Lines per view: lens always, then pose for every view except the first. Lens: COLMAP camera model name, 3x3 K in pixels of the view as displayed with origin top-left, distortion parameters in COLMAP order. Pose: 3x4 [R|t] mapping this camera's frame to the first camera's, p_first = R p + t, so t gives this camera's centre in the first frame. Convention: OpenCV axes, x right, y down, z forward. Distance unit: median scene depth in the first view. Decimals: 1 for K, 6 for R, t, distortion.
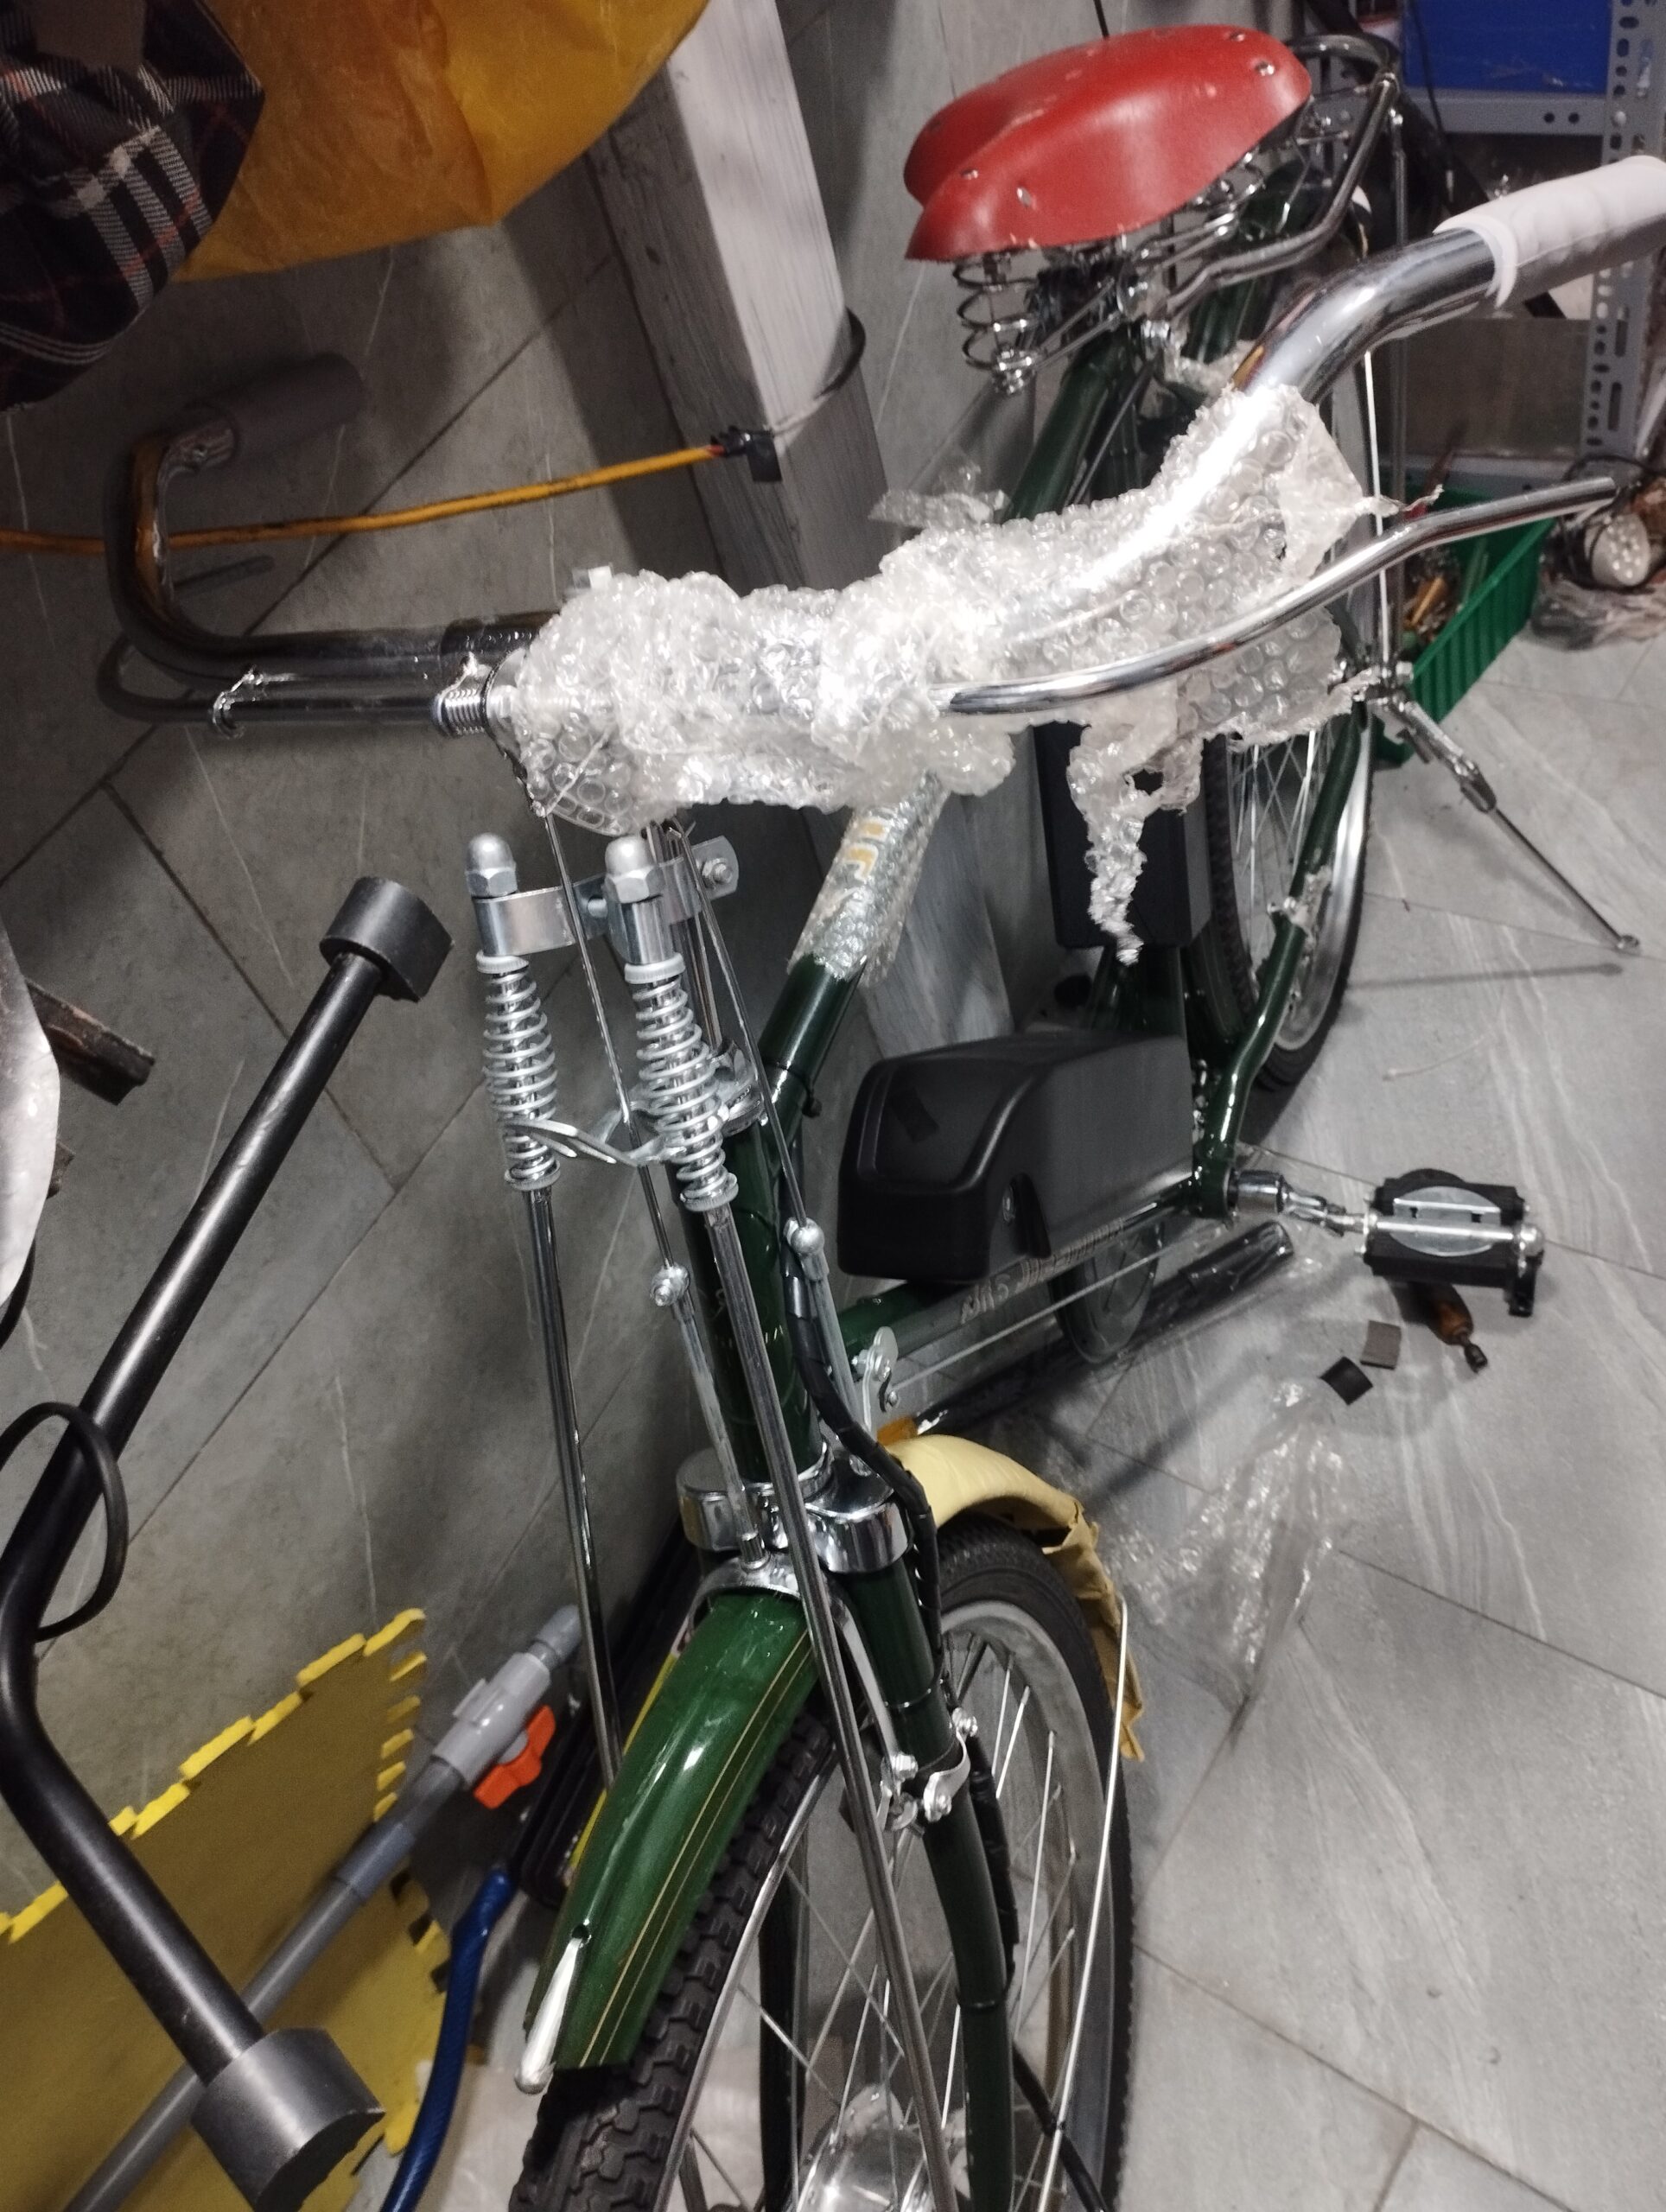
lens RADIAL K [[1864.3, 0, 833.0], [0, 1864.3, 1106.0], [0, 0, 1]] dist [0.102164, -0.159791]
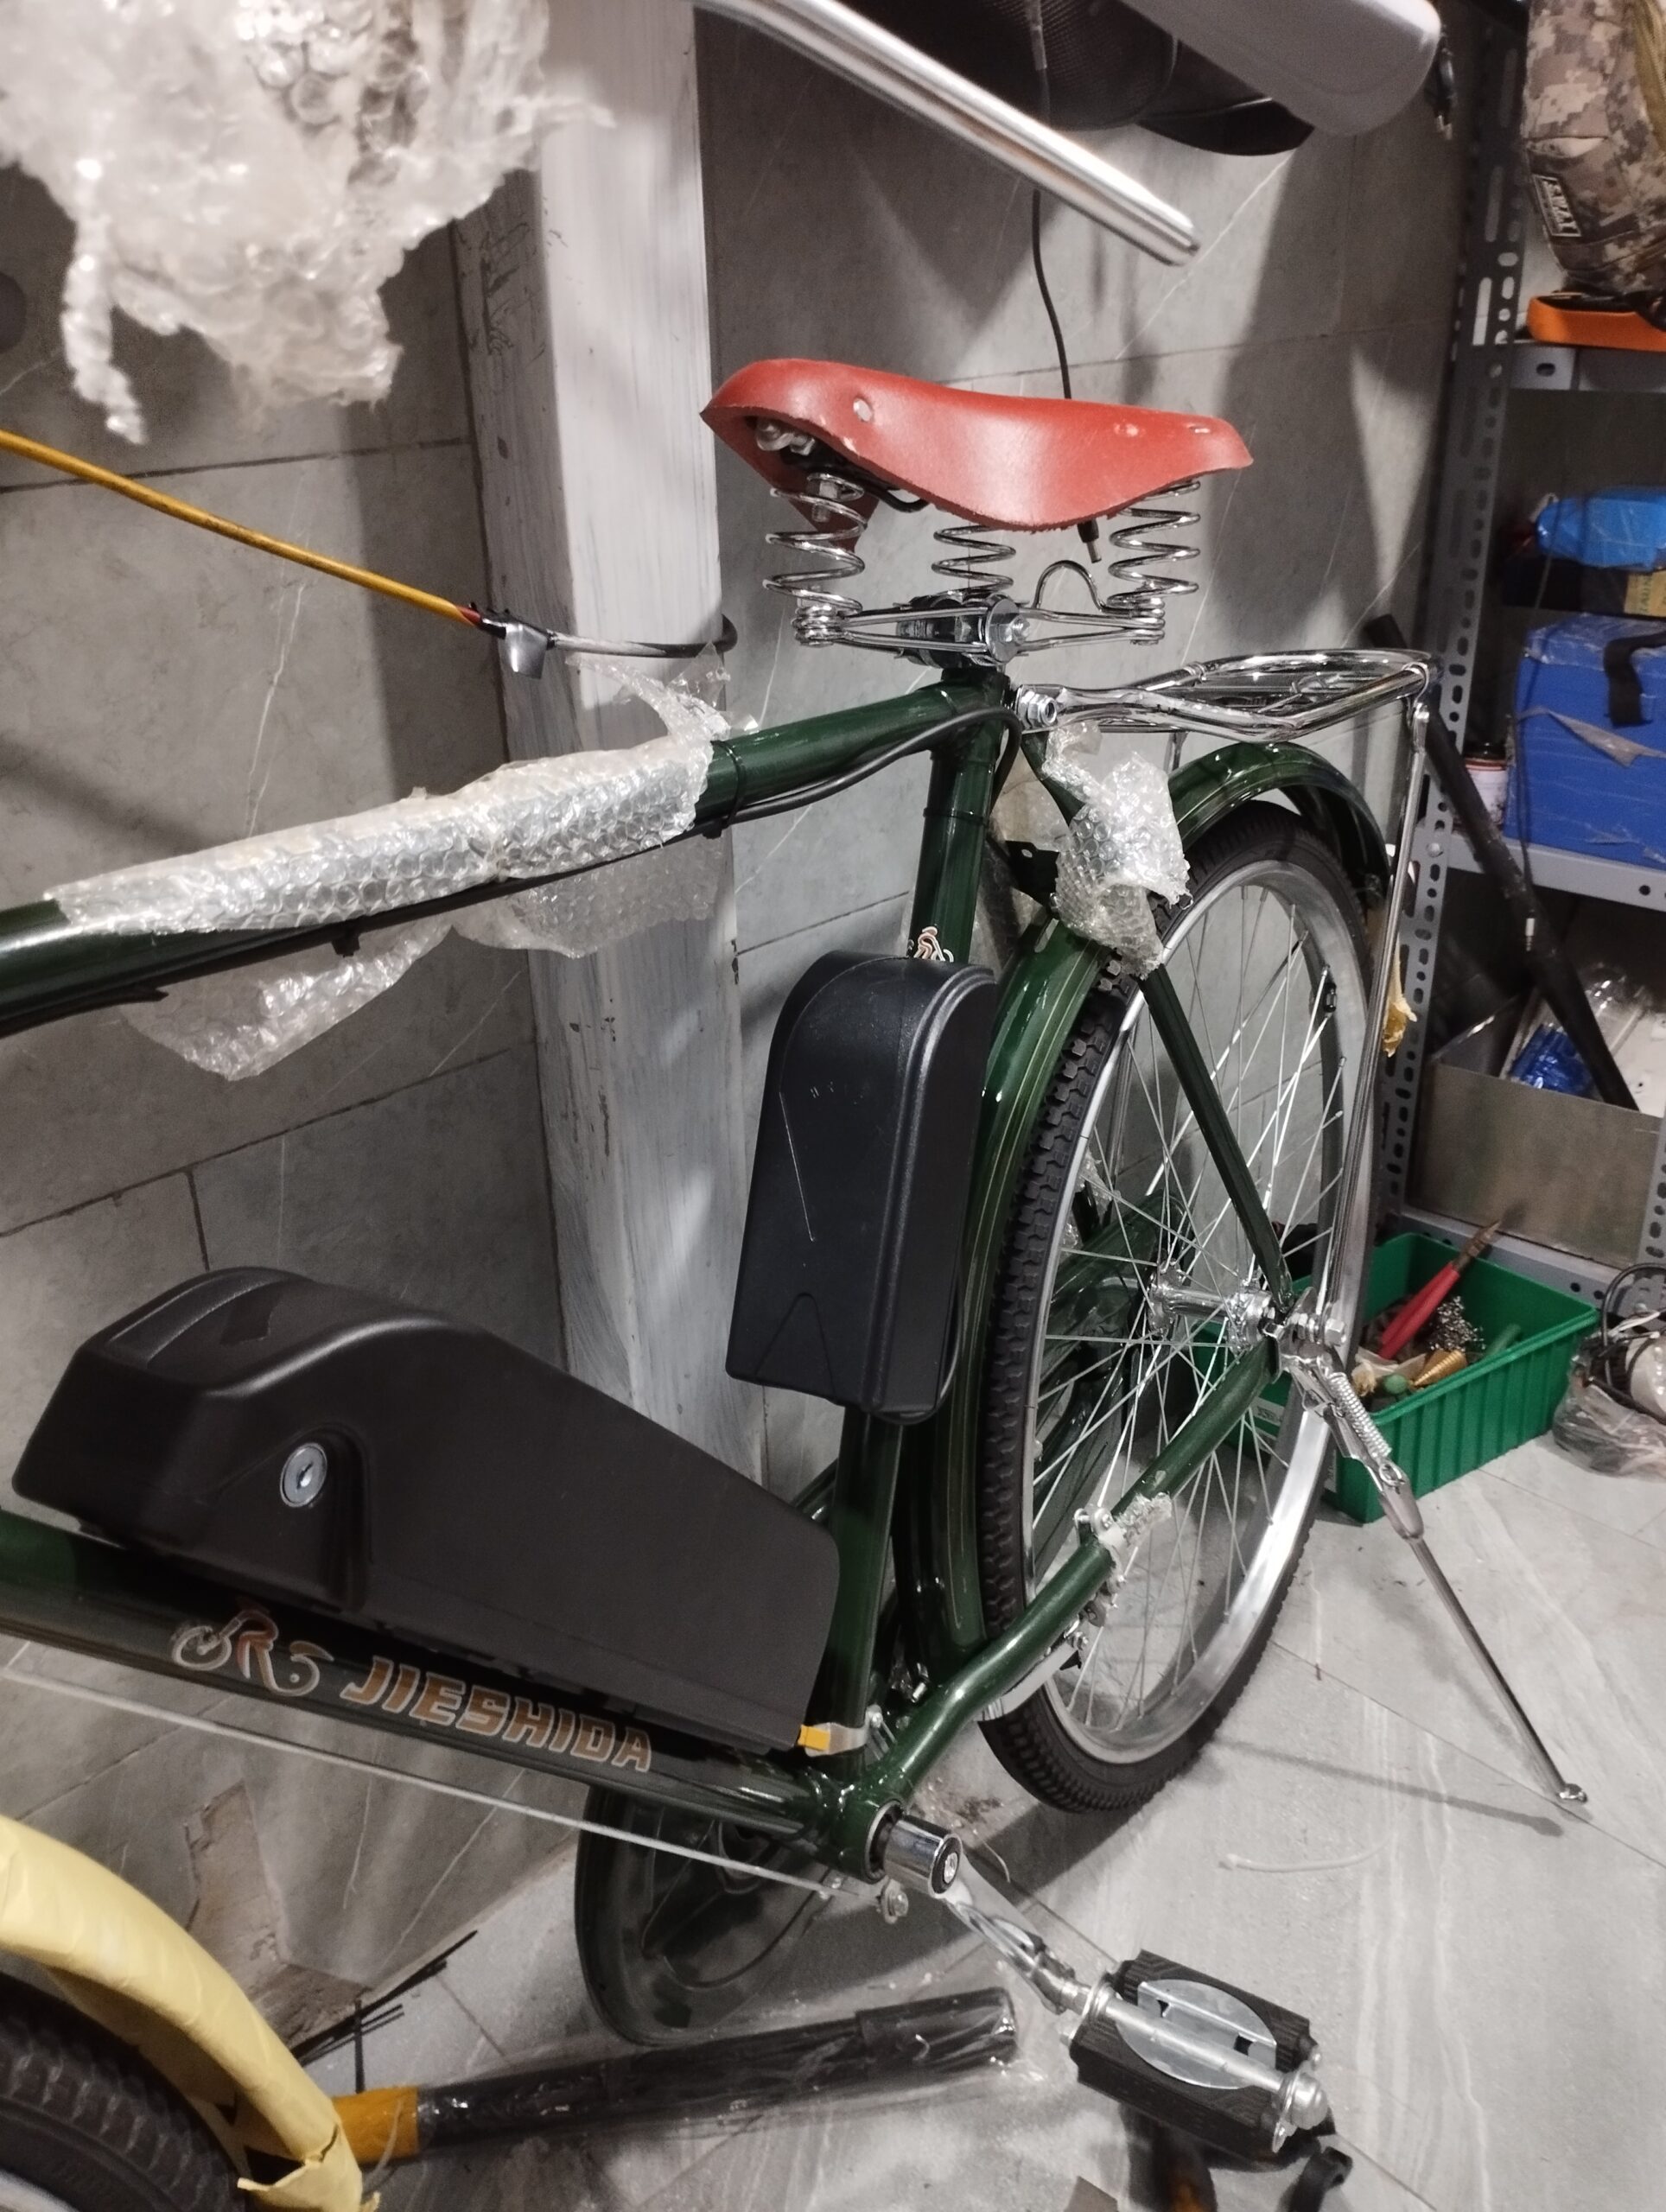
lens RADIAL K [[1864.3, 0, 833.0], [0, 1864.3, 1106.0], [0, 0, 1]] dist [0.102164, -0.159791]
pose [[0.944068, 0.298233, -0.140688, 0.164717], [-0.329718, 0.859846, -0.389810, 0.070194], [0.004716, 0.414394, 0.910085, 0.191582]]
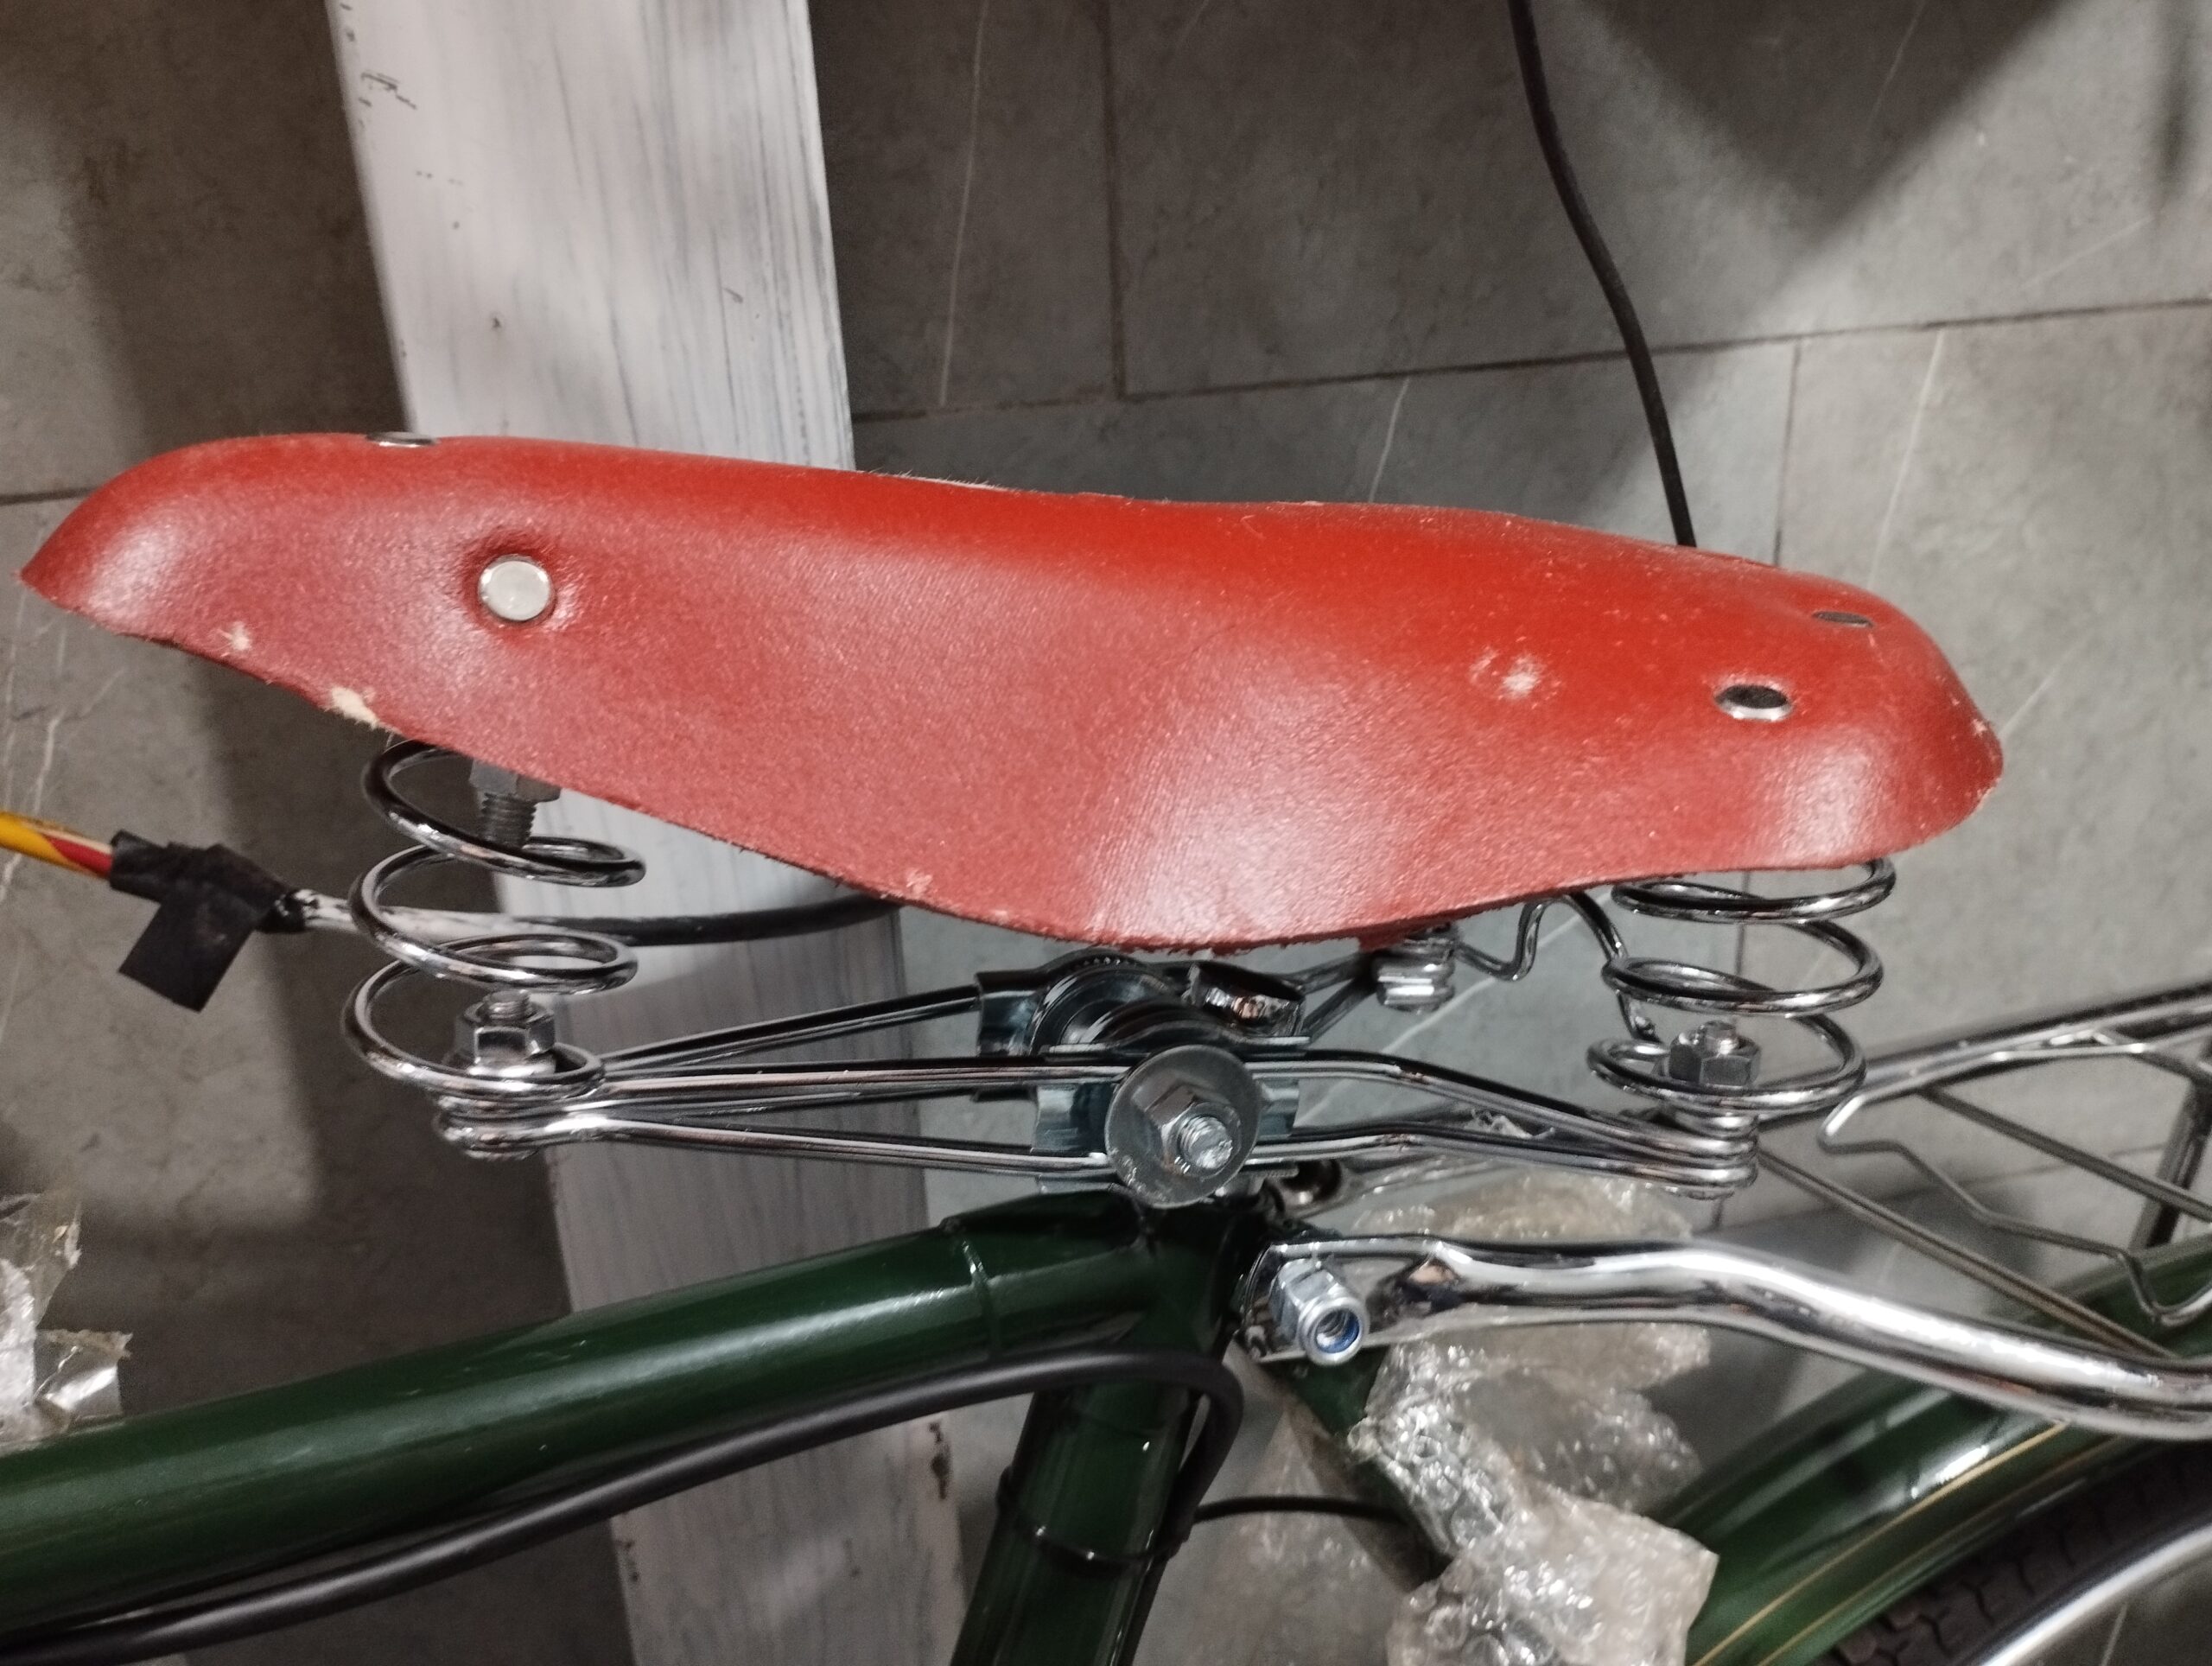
lens RADIAL K [[1864.3, 0, 1106.0], [0, 1864.3, 833.0], [0, 0, 1]] dist [0.102164, -0.159791]
pose [[0.680332, 0.454951, -0.574602, 0.187175], [-0.641793, 0.748400, -0.167329, -0.254442], [0.353905, 0.482615, 0.801145, 0.447660]]
